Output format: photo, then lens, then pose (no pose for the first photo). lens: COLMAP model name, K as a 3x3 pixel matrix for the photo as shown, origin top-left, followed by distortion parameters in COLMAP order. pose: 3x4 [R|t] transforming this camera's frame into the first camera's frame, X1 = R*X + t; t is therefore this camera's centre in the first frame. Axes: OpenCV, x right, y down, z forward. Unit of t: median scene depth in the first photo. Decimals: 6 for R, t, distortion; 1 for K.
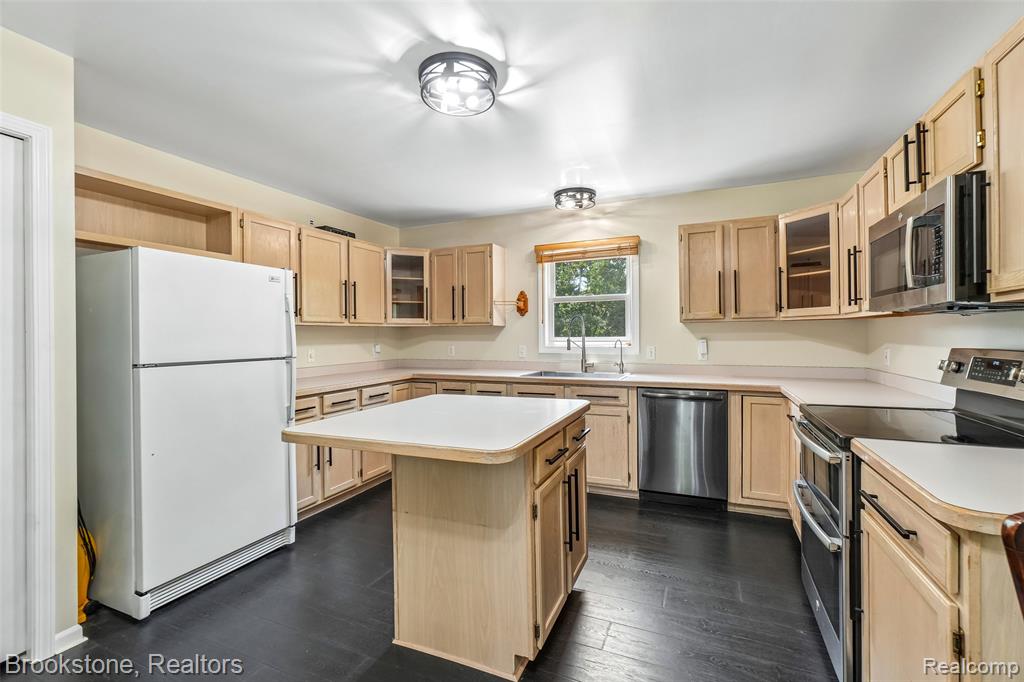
lens RADIAL K [[444.2, 0, 514.6], [0, 444.2, 337.1], [0, 0, 1]] dist [-0.007981, 0.001739]
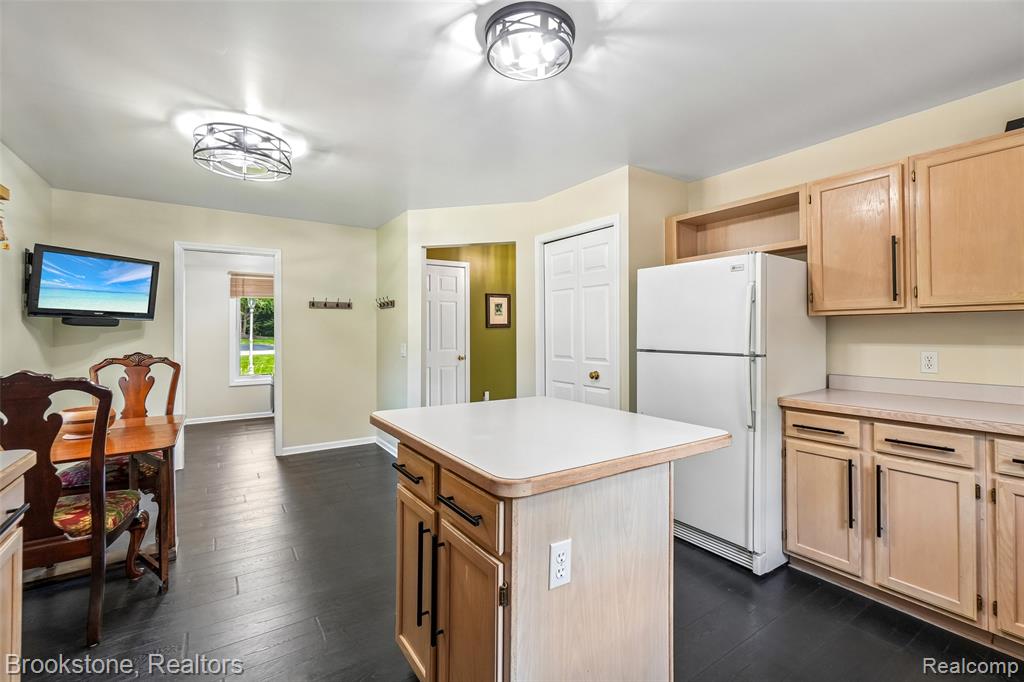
lens RADIAL K [[444.2, 0, 512.4], [0, 444.2, 333.2], [0, 0, 1]] dist [-0.007981, 0.001739]
pose [[-0.535600, 0.013261, -0.844368, 0.350144], [0.000141, 0.999878, 0.015614, -0.007581], [0.844472, 0.008244, -0.535536, 0.799630]]
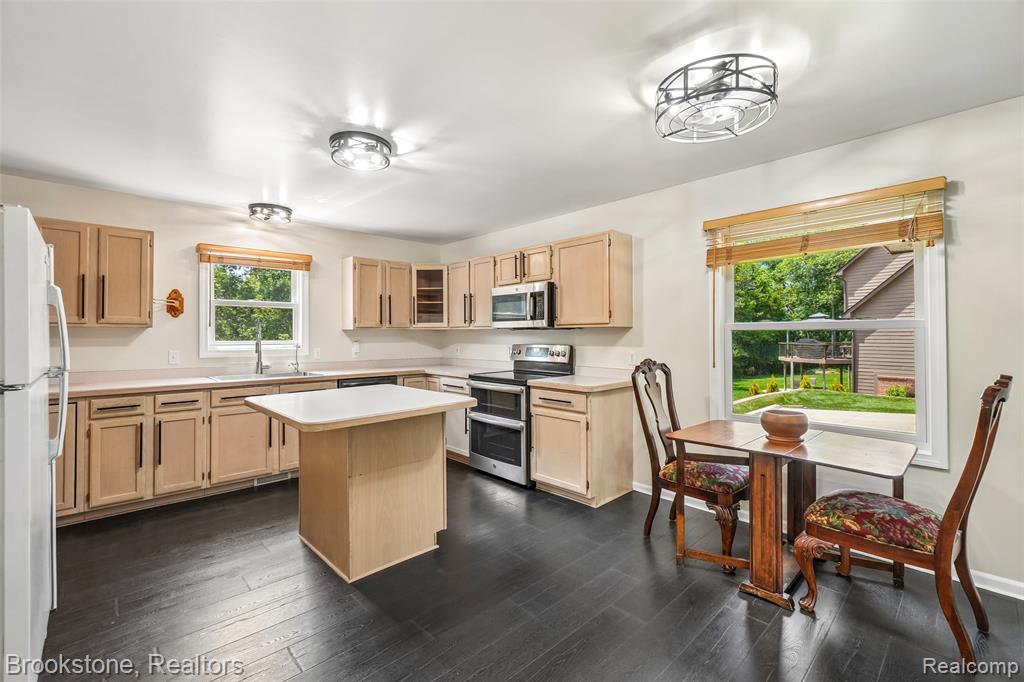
lens RADIAL K [[444.2, 0, 507.6], [0, 444.2, 333.6], [0, 0, 1]] dist [-0.007981, 0.001739]
pose [[0.402777, 0.010375, 0.915239, -0.645804], [0.003826, 0.999908, -0.013018, -0.000650], [-0.915290, 0.008745, 0.402701, 0.038029]]
